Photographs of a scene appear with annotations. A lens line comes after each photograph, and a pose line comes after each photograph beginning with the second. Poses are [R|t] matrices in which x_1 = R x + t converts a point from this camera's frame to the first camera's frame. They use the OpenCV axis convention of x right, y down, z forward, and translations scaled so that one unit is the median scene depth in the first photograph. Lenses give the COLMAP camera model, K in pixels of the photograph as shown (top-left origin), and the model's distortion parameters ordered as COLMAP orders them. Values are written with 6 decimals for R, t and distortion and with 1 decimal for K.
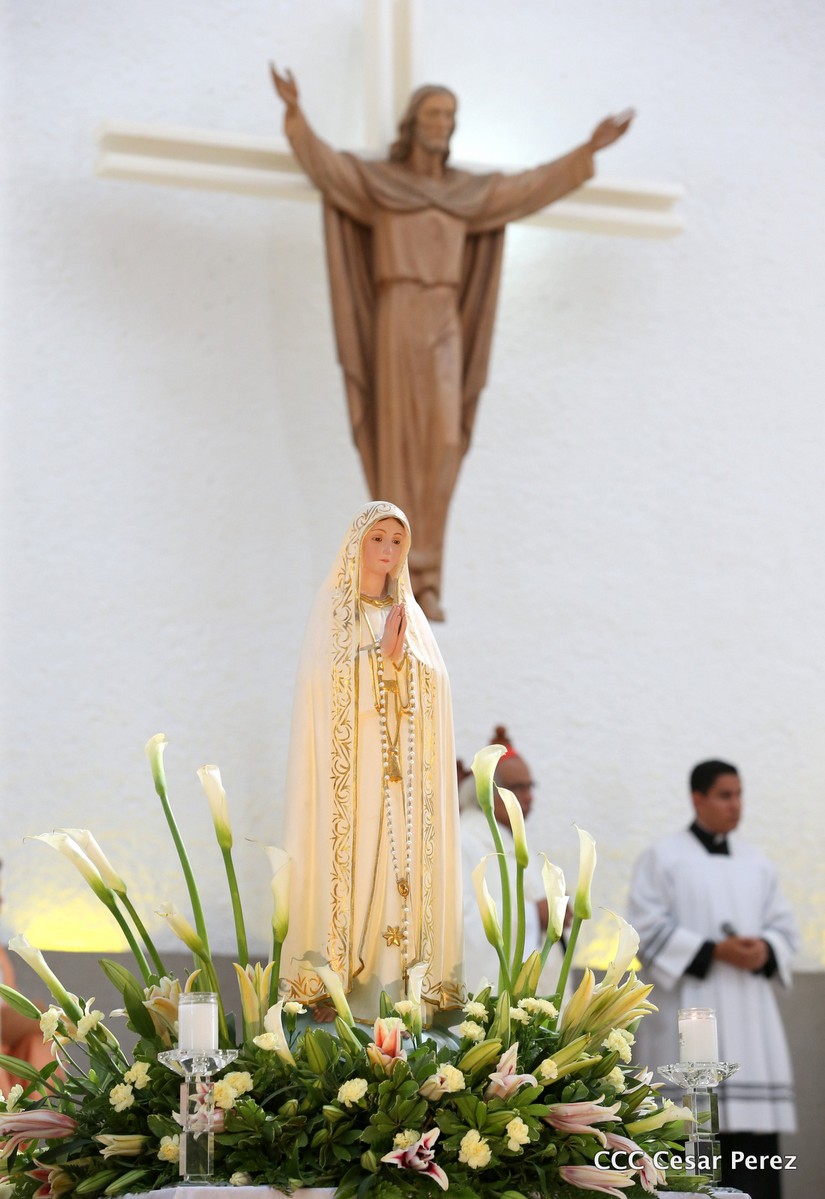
lens RADIAL K [[4382.0, 0, 403.5], [0, 4382.0, 596.2], [0, 0, 1]] dist [0.410136, 0.000000]
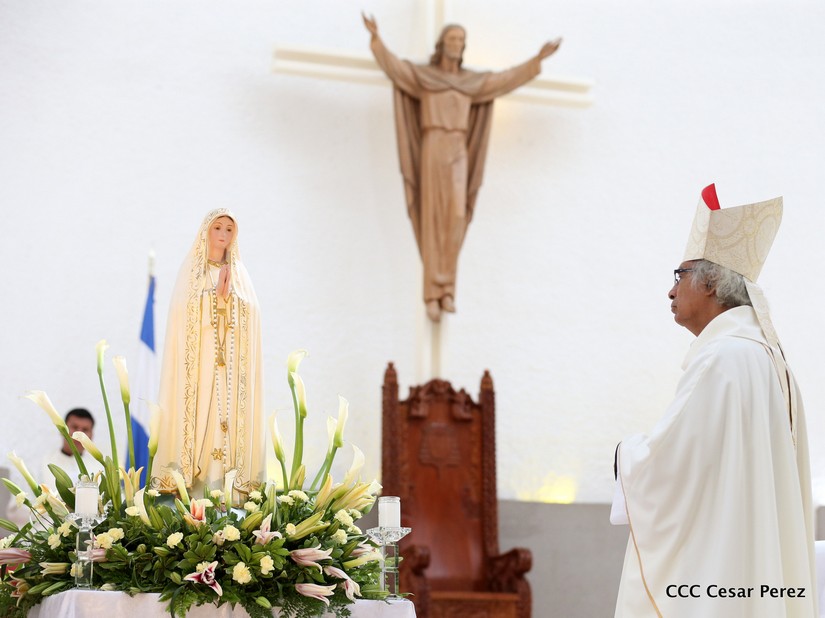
lens RADIAL K [[2274.6, 0, 419.2], [0, 2274.6, 311.1], [0, 0, 1]] dist [-0.119373, 0.000000]
pose [[0.997574, 0.007014, -0.069265, 0.060168], [-0.007431, 0.999956, -0.005777, 0.010793], [0.069221, 0.006277, 0.997582, 0.044669]]
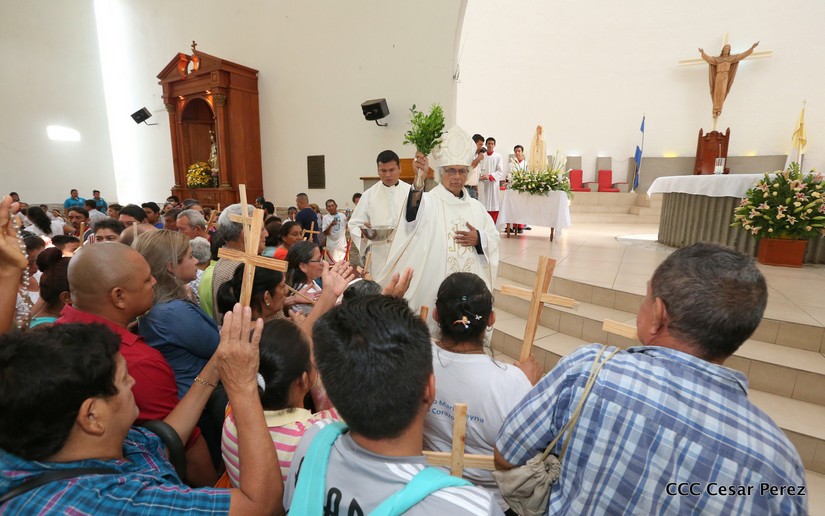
lens RADIAL K [[377.3, 0, 432.1], [0, 377.3, 255.2], [0, 0, 1]] dist [-0.005931, -0.002174]
pose [[0.629638, 0.153709, -0.761531, 0.250404], [0.110408, 0.952579, 0.283557, -0.003249], [0.769003, -0.262617, 0.582809, 0.084808]]
